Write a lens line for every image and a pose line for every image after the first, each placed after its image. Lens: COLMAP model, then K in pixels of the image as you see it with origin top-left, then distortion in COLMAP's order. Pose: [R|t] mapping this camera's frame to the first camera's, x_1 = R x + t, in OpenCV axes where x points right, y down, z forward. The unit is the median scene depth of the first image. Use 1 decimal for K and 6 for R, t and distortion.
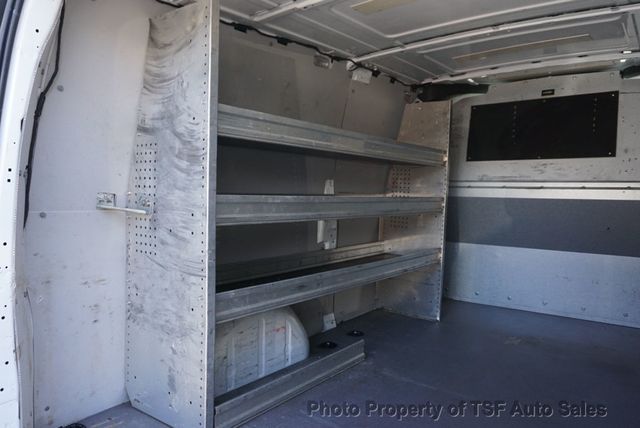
lens RADIAL K [[467.3, 0, 320.4], [0, 467.3, 206.5], [0, 0, 1]] dist [-0.005793, -0.001621]
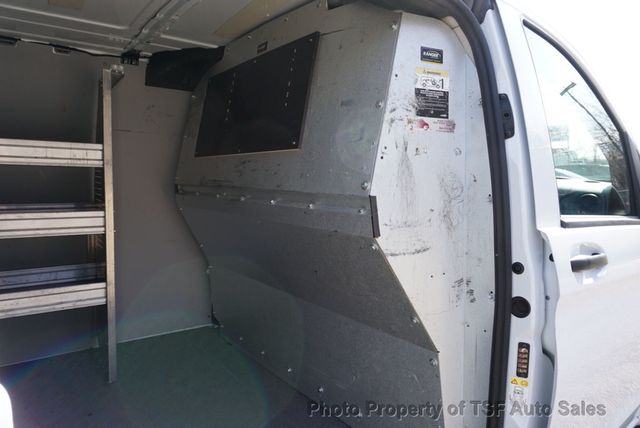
lens RADIAL K [[433.6, 0, 320.0], [0, 433.6, 214.0], [0, 0, 1]] dist [-0.097503, 0.103309]
pose [[0.966996, 0.019385, -0.254053, 0.922614], [-0.008670, 0.999028, 0.043225, -0.057411], [0.254644, -0.039595, 0.966224, 0.579526]]
